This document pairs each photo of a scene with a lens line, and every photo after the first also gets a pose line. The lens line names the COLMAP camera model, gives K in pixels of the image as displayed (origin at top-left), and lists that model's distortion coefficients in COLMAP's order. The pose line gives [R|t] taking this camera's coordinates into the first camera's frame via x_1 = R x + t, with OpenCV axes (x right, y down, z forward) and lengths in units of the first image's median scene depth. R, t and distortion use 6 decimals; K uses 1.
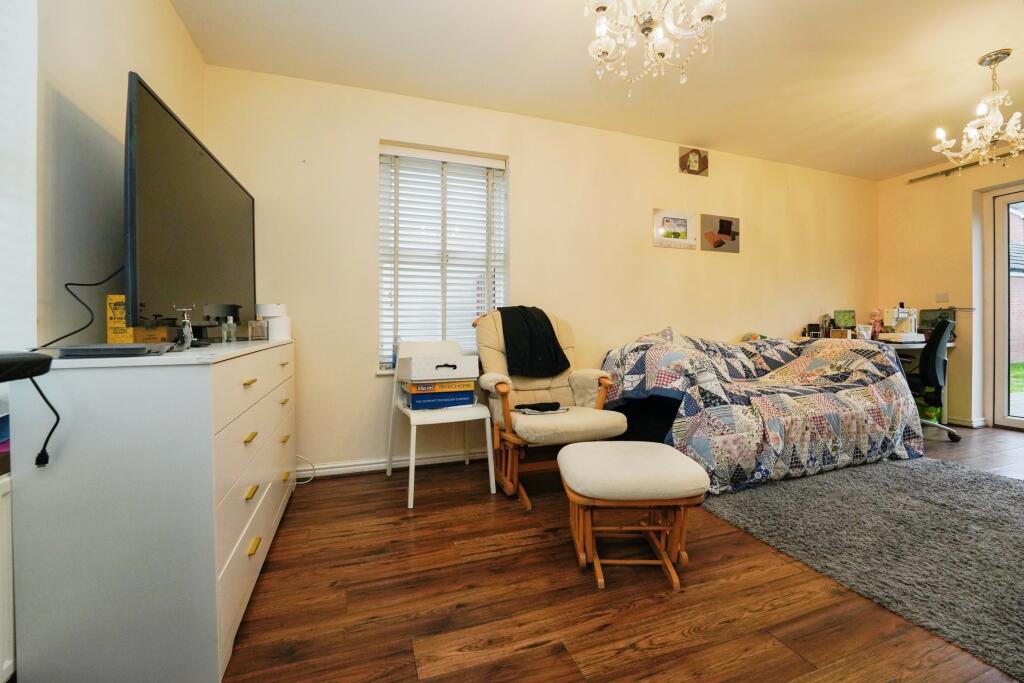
lens RADIAL K [[422.0, 0, 505.2], [0, 422.0, 329.5], [0, 0, 1]] dist [-0.021971, 0.000337]
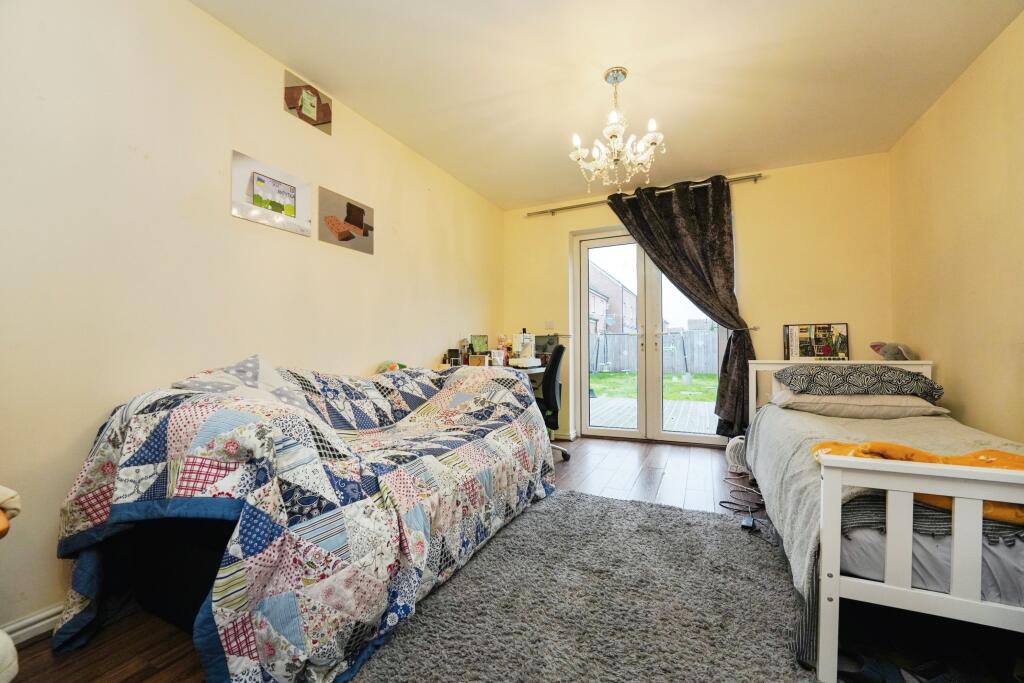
lens RADIAL K [[419.1, 0, 512.0], [0, 419.1, 341.5], [0, 0, 1]] dist [-0.034814, 0.000041]
pose [[0.696947, 0.010605, 0.717045, 0.258061], [0.011854, 0.999584, -0.026305, -0.007111], [-0.717025, 0.026832, 0.696531, 0.398280]]
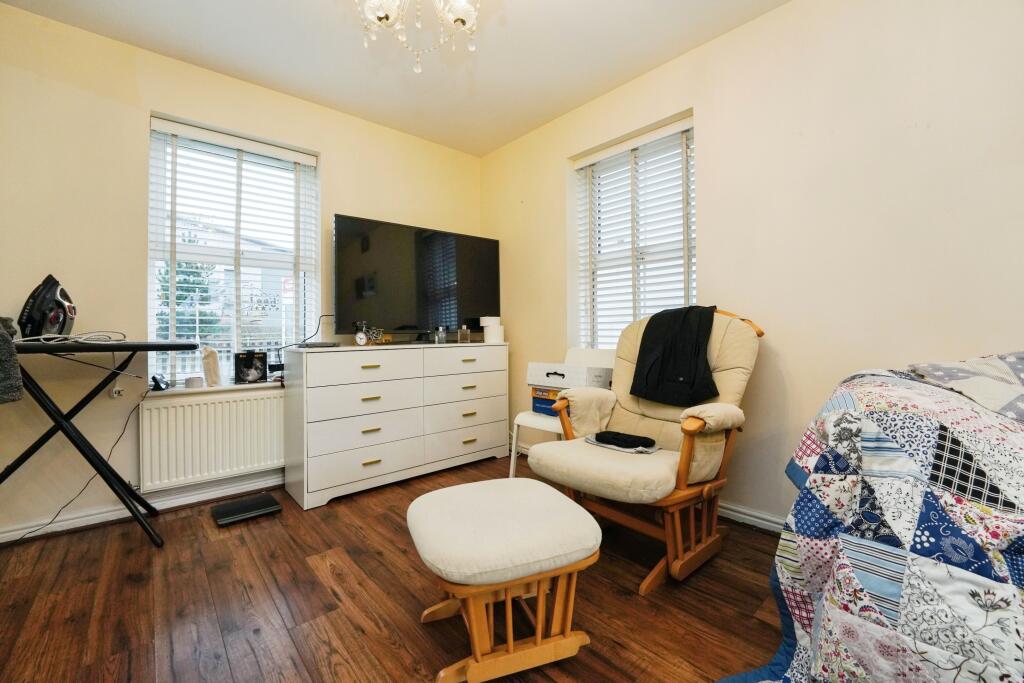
lens RADIAL K [[422.0, 0, 505.2], [0, 422.0, 329.5], [0, 0, 1]] dist [-0.021971, 0.000337]
pose [[0.362945, -0.002936, -0.931806, 0.607607], [-0.004771, 0.999976, -0.005009, -0.009893], [0.931798, 0.006263, 0.362923, 0.439170]]
